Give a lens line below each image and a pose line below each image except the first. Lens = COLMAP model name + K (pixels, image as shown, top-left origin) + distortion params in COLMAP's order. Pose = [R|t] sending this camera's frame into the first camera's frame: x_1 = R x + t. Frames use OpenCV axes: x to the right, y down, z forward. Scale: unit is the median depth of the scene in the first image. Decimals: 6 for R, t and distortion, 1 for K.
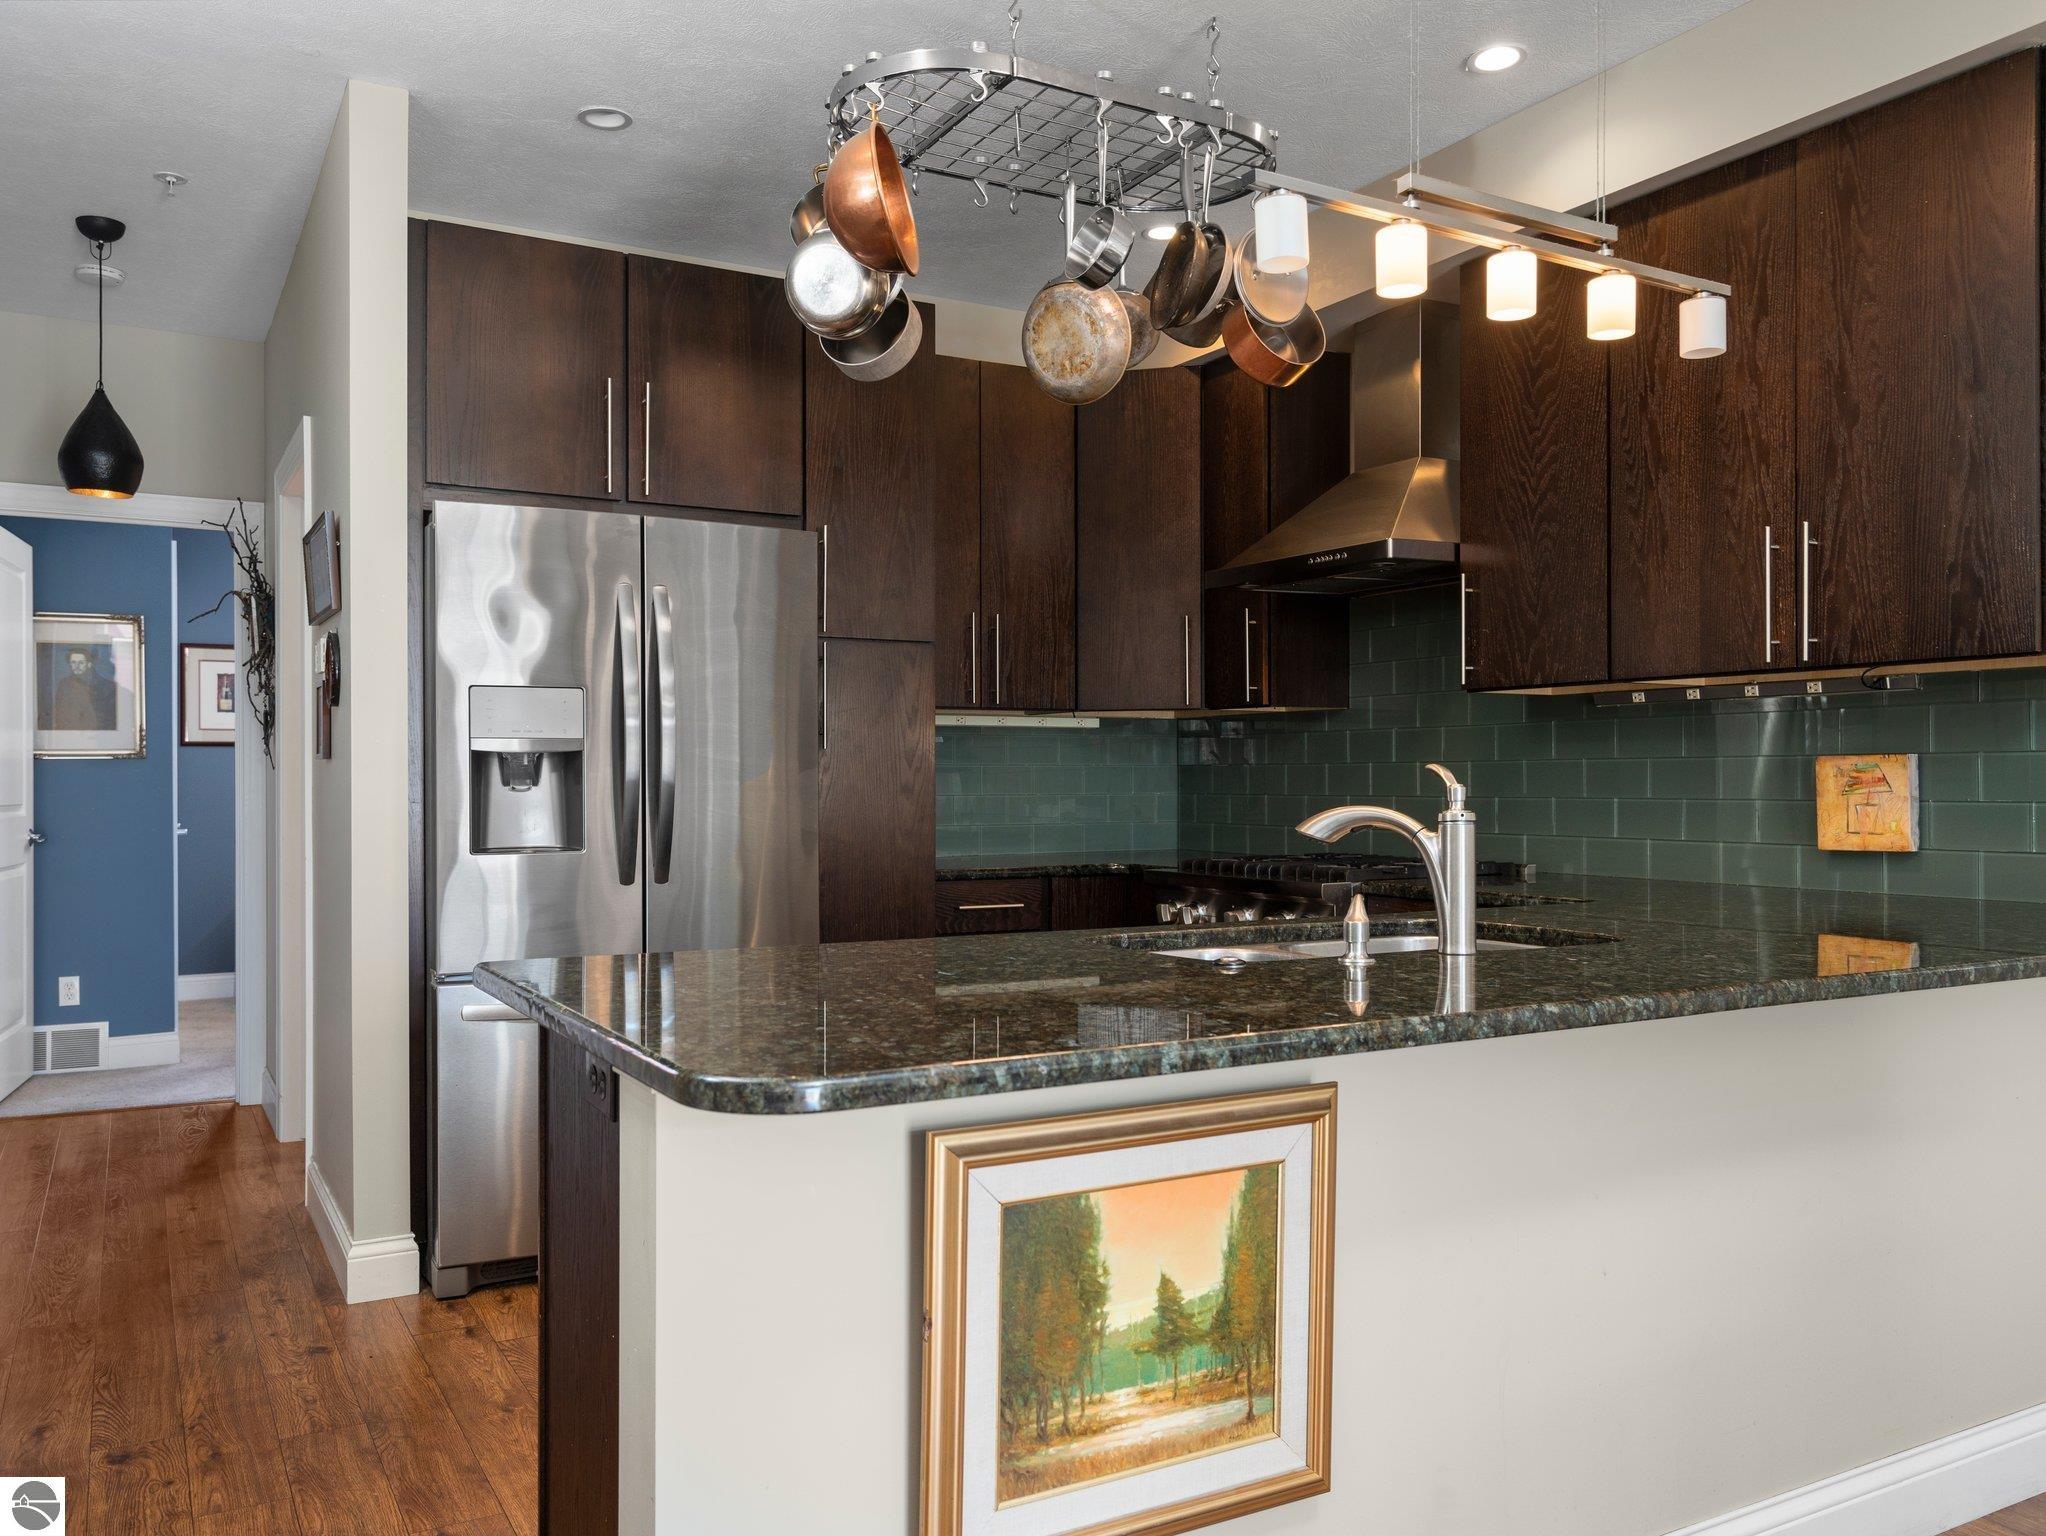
lens RADIAL K [[1592.5, 0, 1008.1], [0, 1592.5, 773.2], [0, 0, 1]] dist [0.009080, 0.003141]
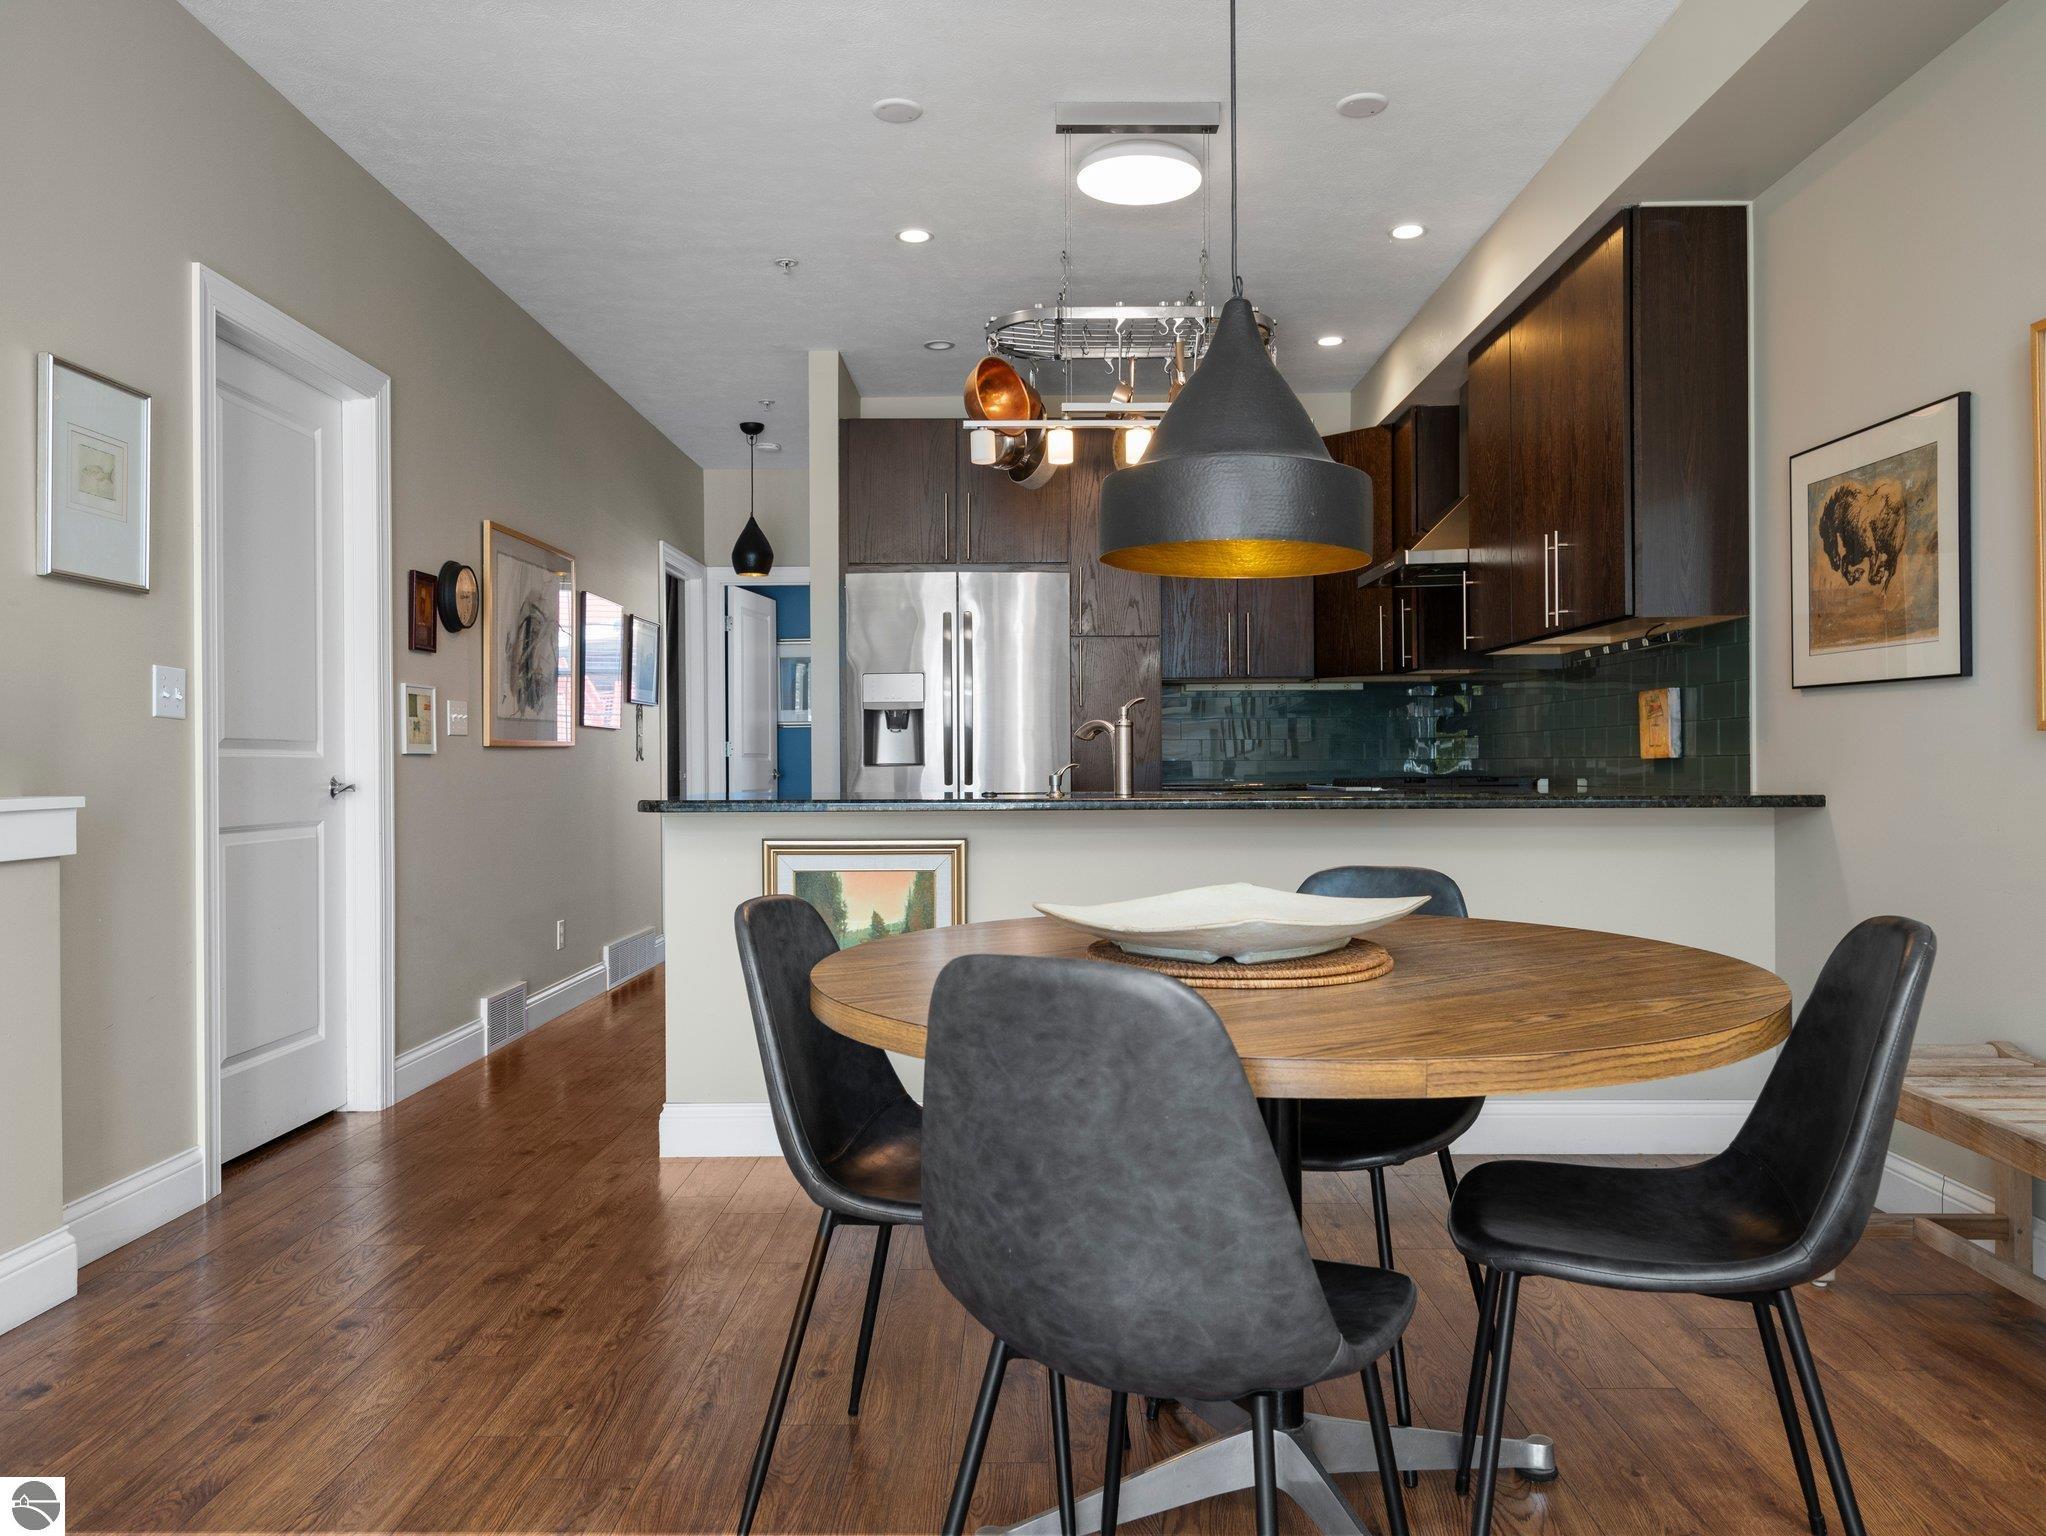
lens RADIAL K [[1481.3, 0, 1026.7], [0, 1481.3, 763.9], [0, 0, 1]] dist [0.007974, 0.001058]
pose [[0.869848, -0.003894, -0.493304, 0.619722], [0.007072, 0.999965, 0.004578, 0.039051], [0.493268, -0.007471, 0.869845, -0.359772]]
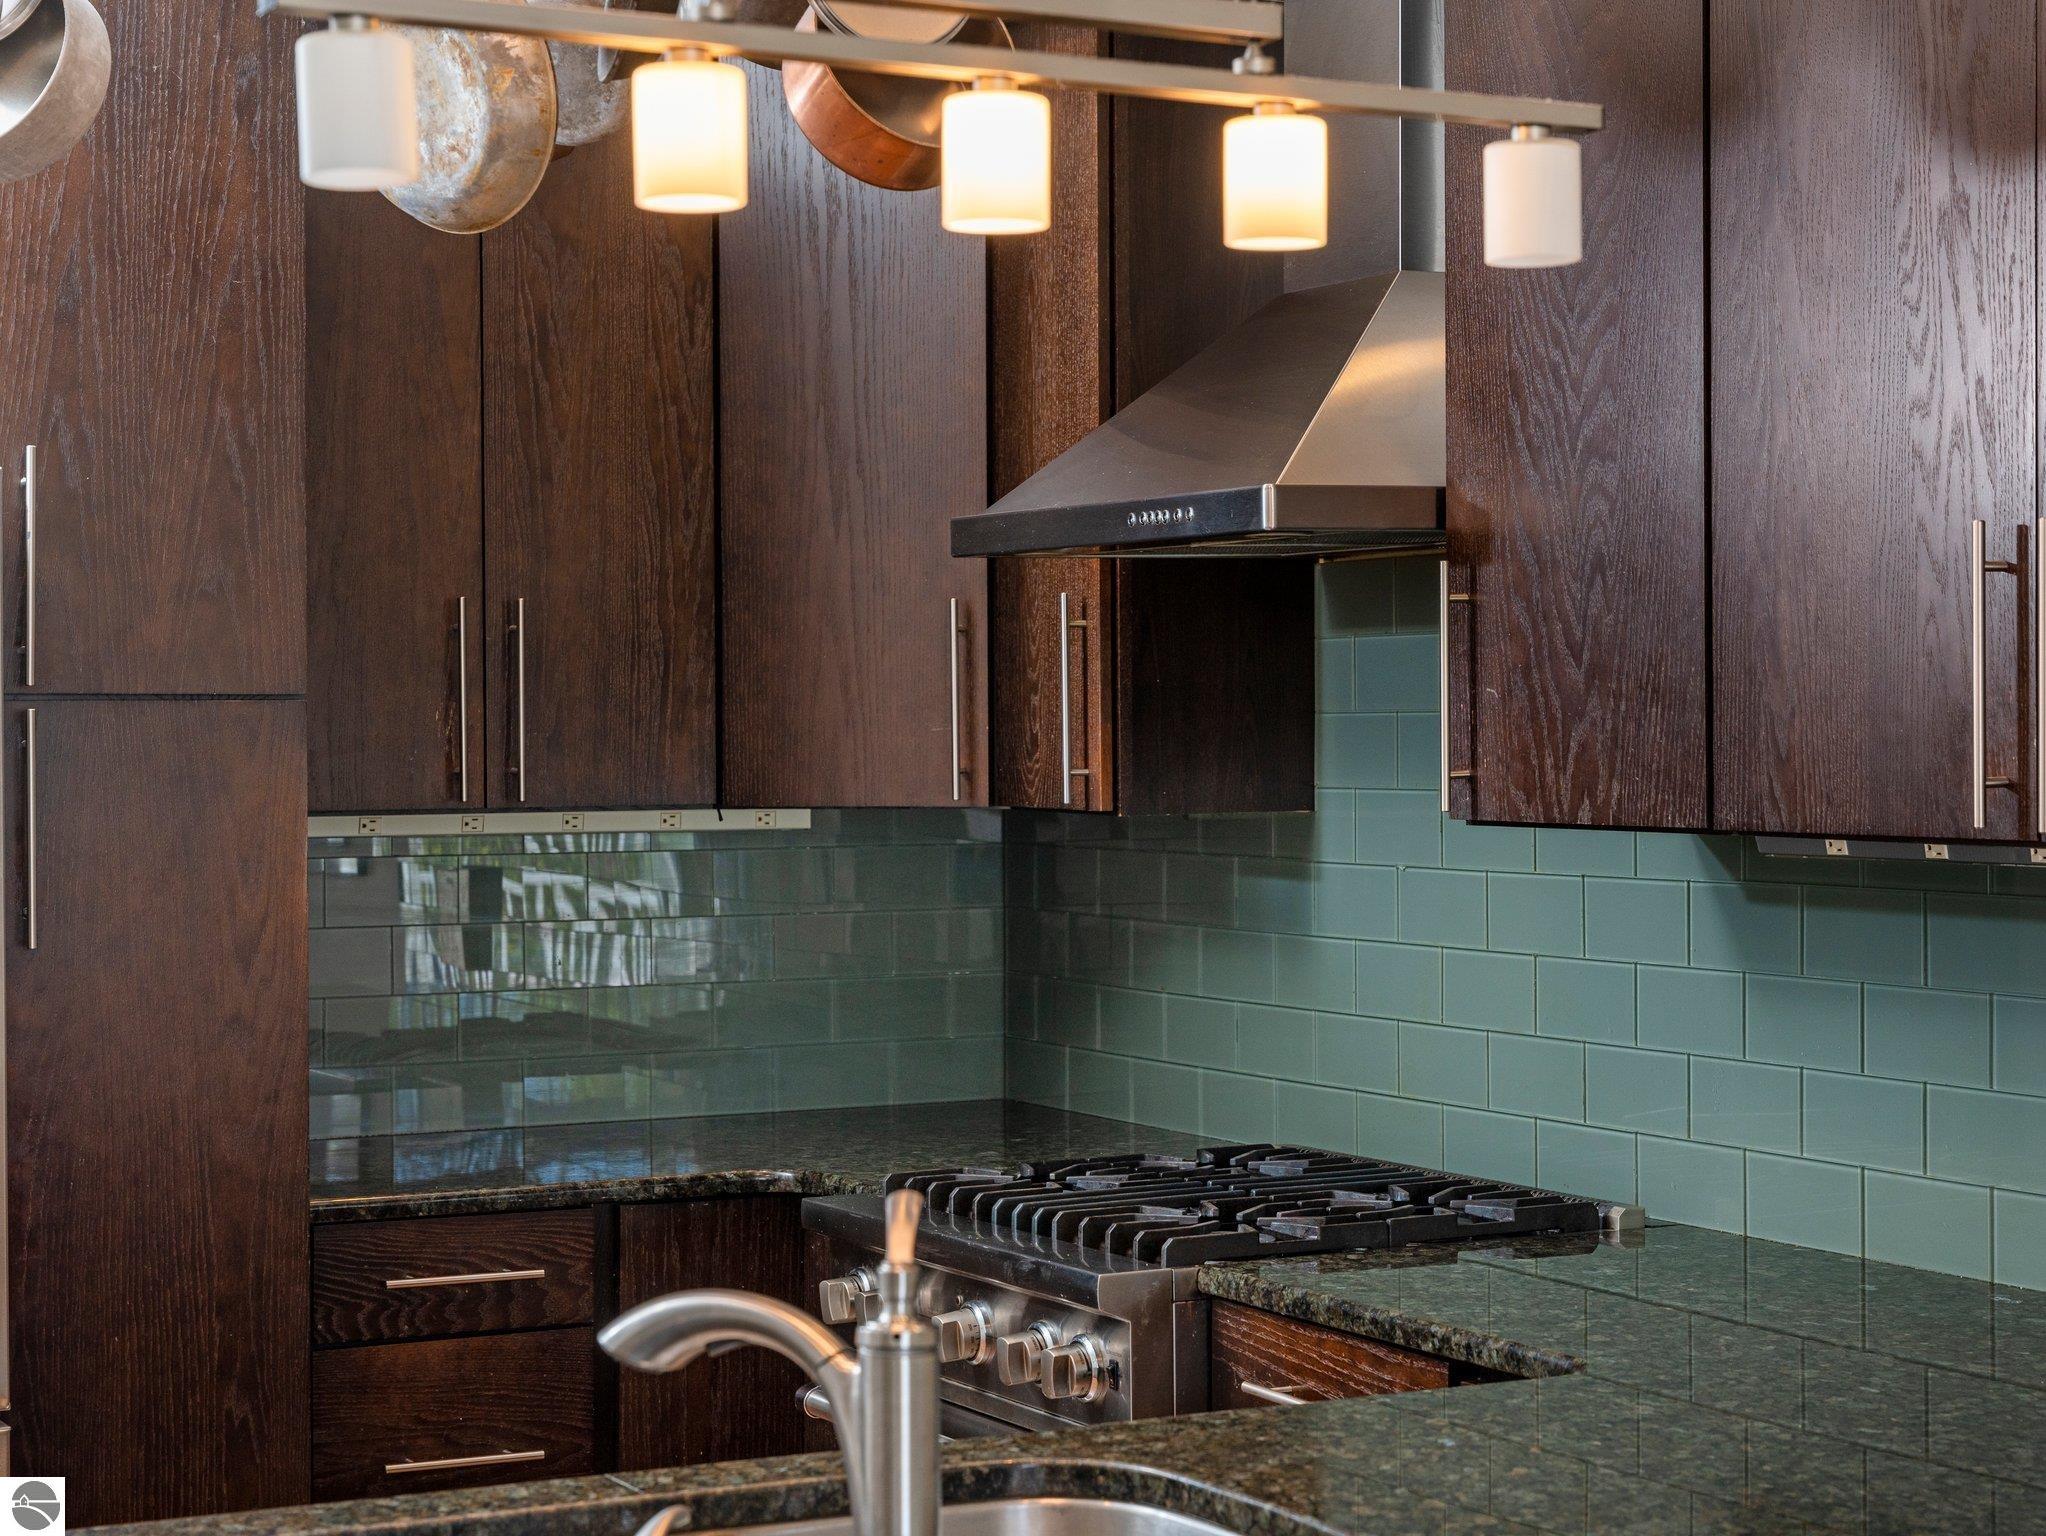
lens RADIAL K [[3683.8, 0, 1023.0], [0, 3683.8, 768.0], [0, 0, 1]] dist [-0.079024, -0.029625]
pose [[0.999700, -0.002001, -0.024405, 0.201033], [0.002371, 0.999883, 0.015137, -0.086815], [0.024372, -0.015190, 0.999588, -0.019740]]
